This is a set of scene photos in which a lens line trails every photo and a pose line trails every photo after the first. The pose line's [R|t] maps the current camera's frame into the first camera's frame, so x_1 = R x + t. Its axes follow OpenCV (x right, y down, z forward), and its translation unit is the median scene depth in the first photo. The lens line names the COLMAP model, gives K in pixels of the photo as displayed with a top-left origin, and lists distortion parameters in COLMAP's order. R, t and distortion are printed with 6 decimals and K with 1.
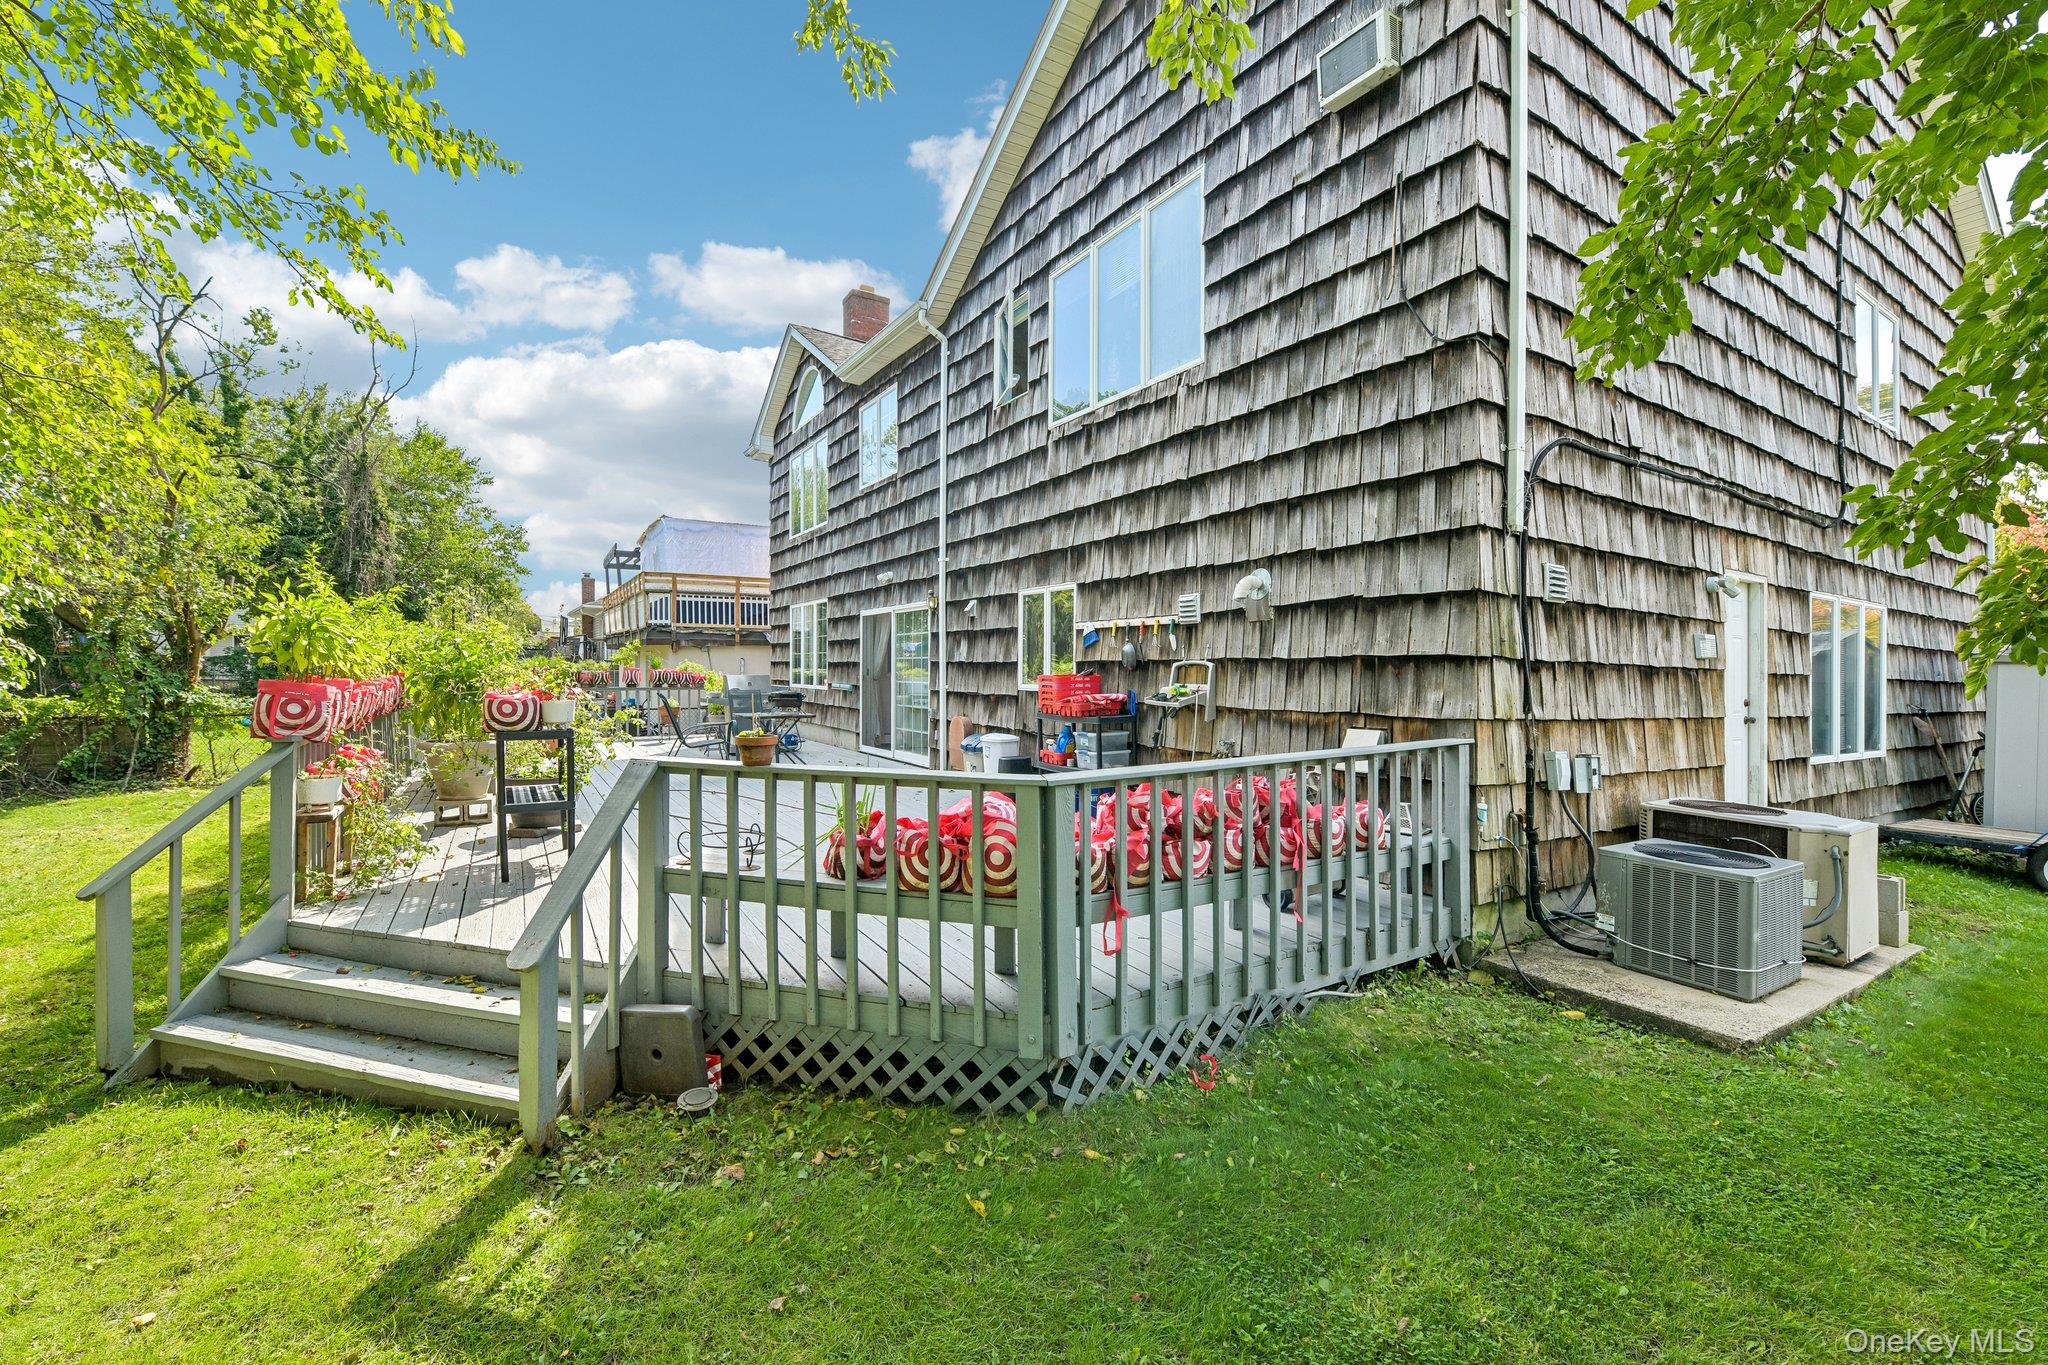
lens RADIAL K [[827.5, 0, 1021.4], [0, 827.5, 672.1], [0, 0, 1]] dist [-0.009503, -0.000223]
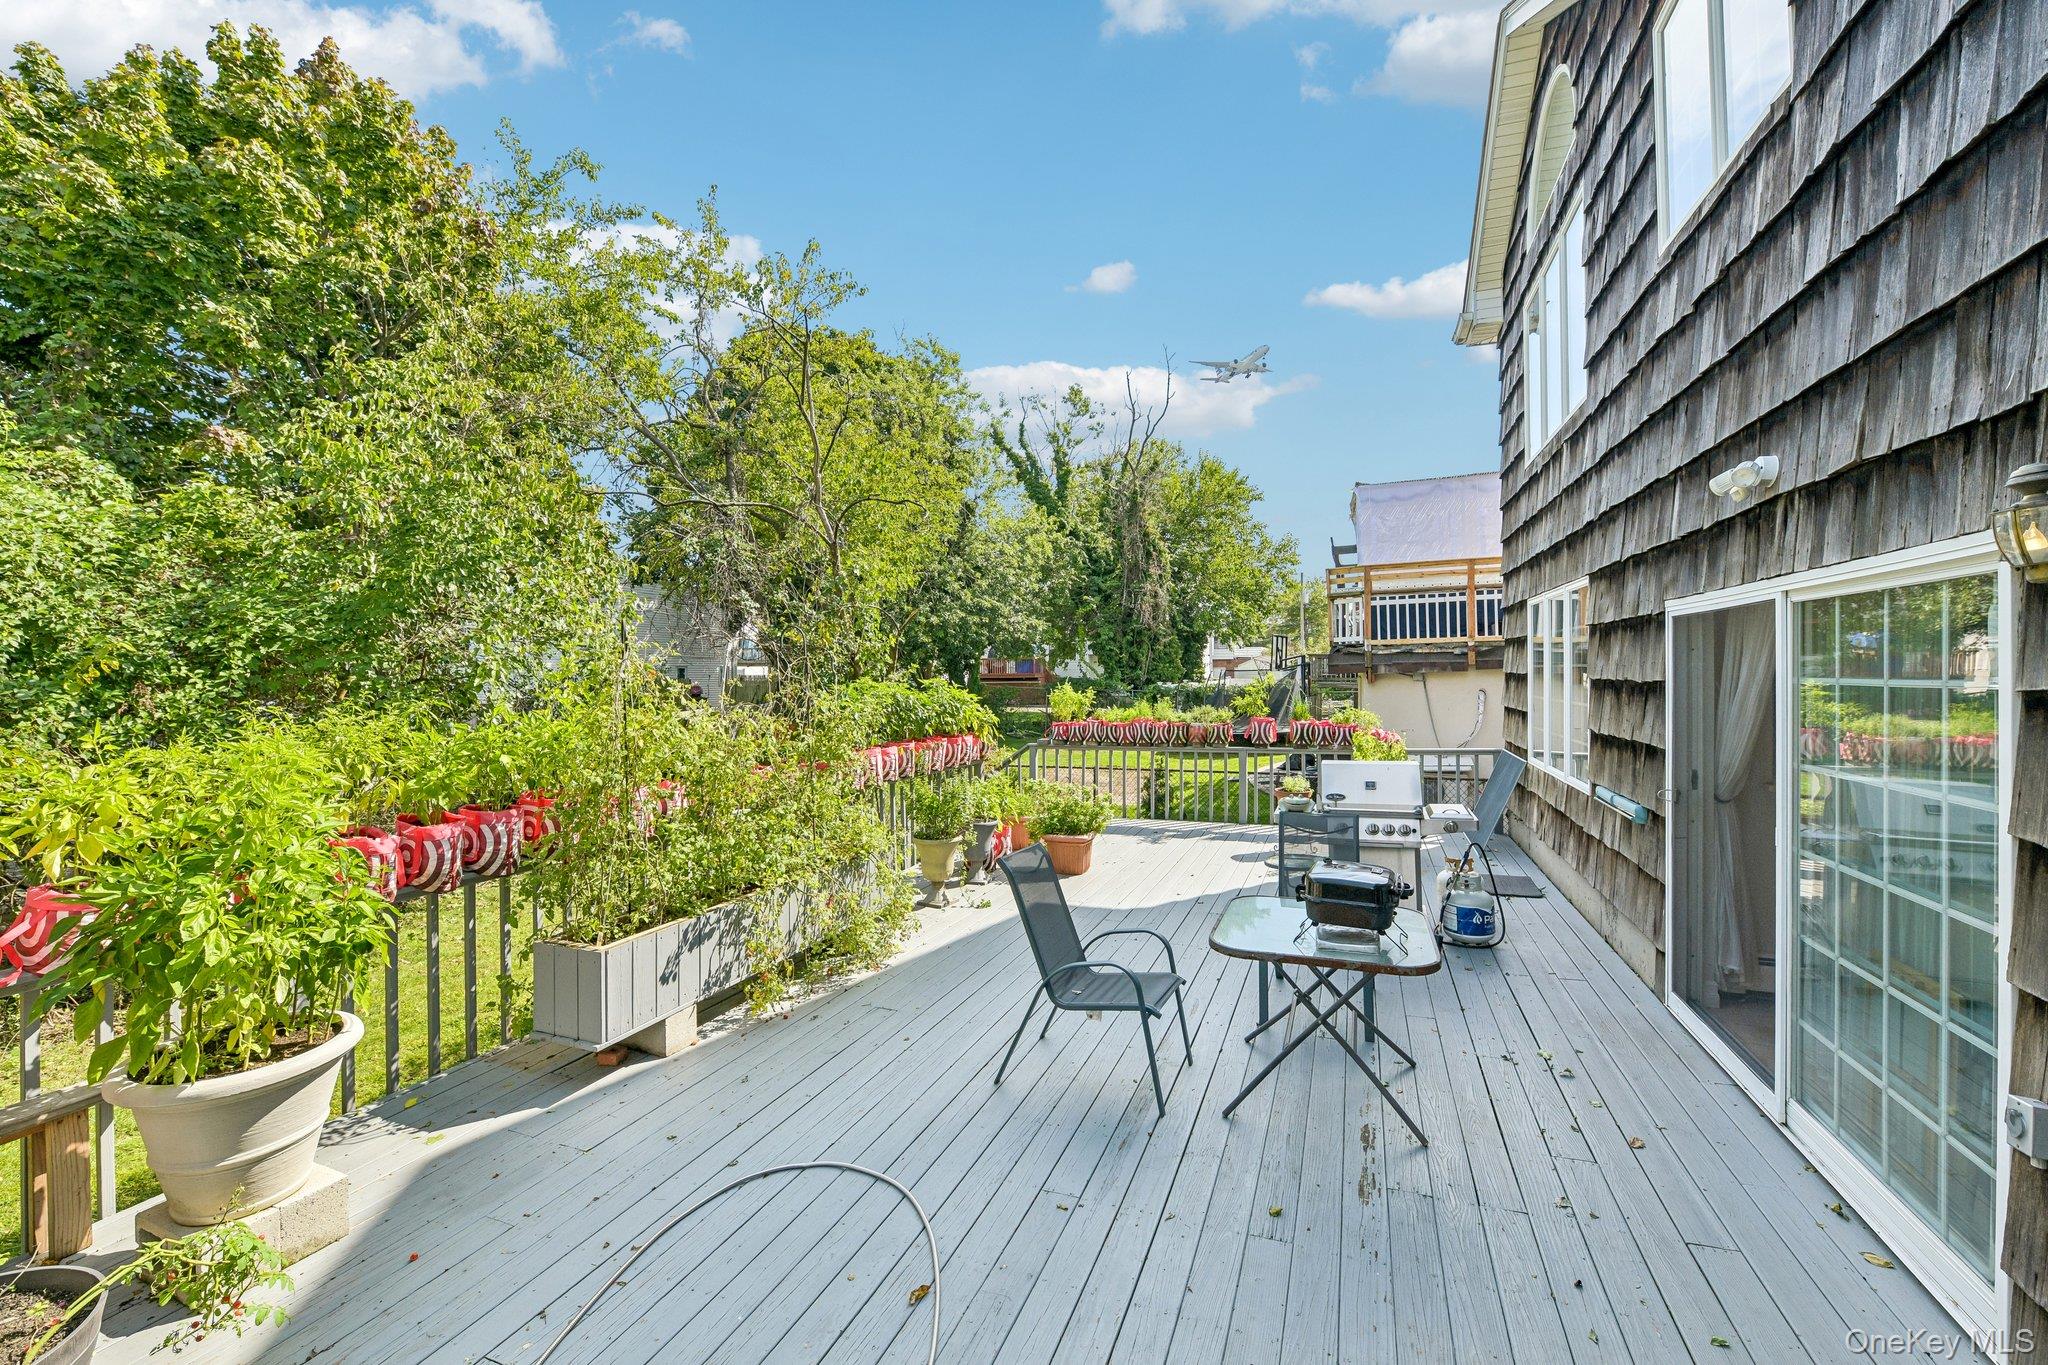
lens RADIAL K [[806.8, 0, 1024.0], [0, 806.8, 682.5], [0, 0, 1]] dist [-0.005769, -0.000274]
pose [[0.581633, -0.009559, -0.813395, -0.090291], [0.016846, 0.999858, 0.000295, -0.052063], [0.813277, -0.013874, 0.581711, 0.681715]]
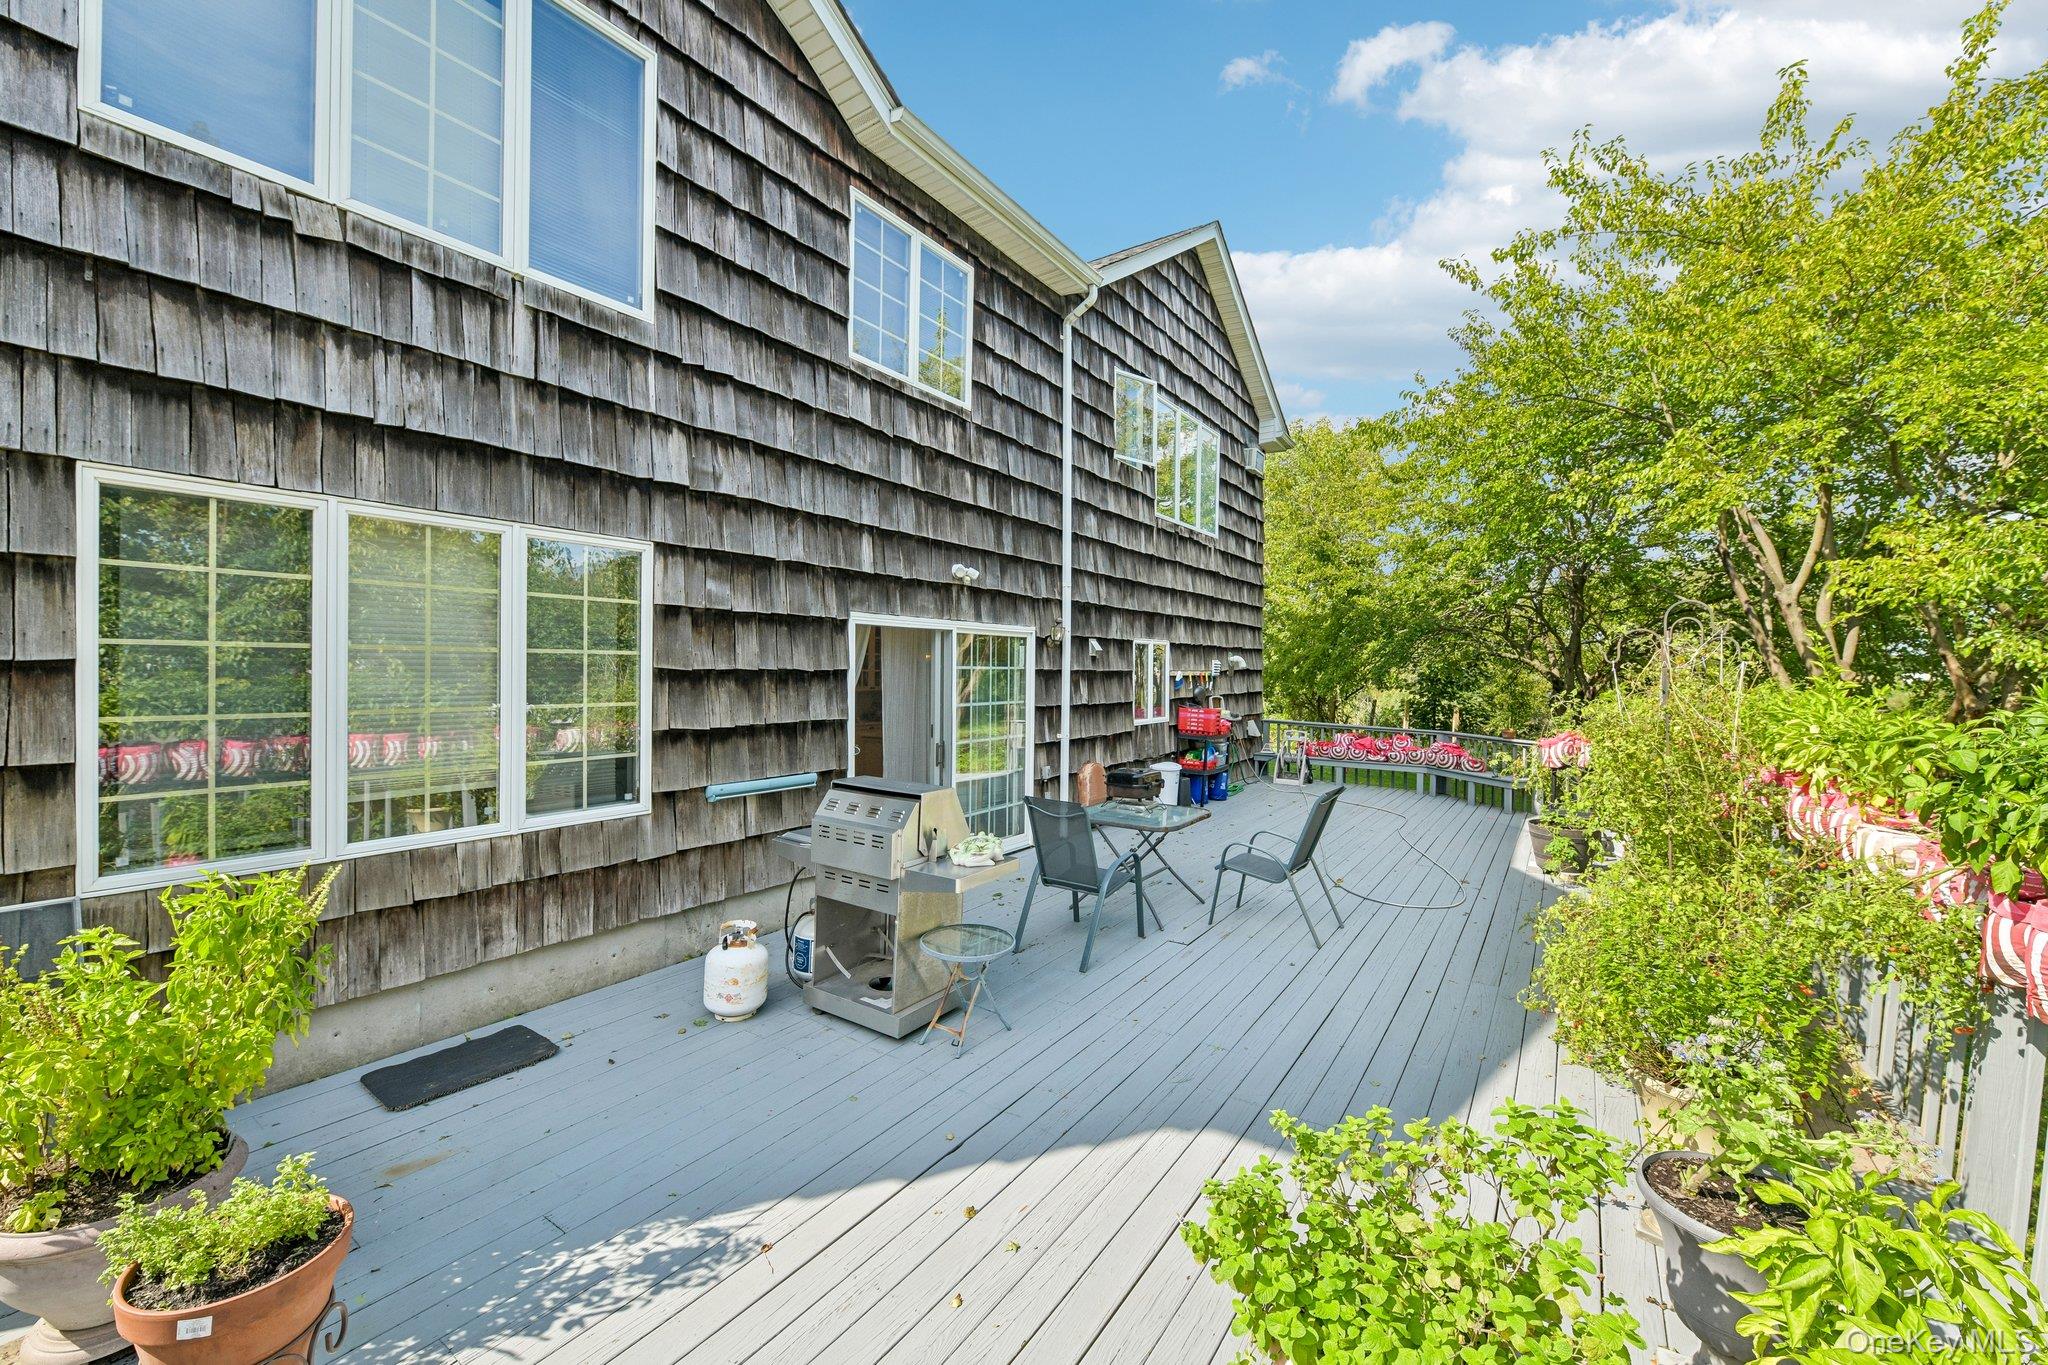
lens RADIAL K [[827.5, 0, 1021.4], [0, 827.5, 672.1], [0, 0, 1]] dist [-0.009503, -0.000223]
pose [[-0.412159, -0.013015, 0.911019, -0.791712], [-0.004606, 0.999915, 0.012201, -0.053502], [-0.911100, 0.000833, -0.412184, 1.305403]]
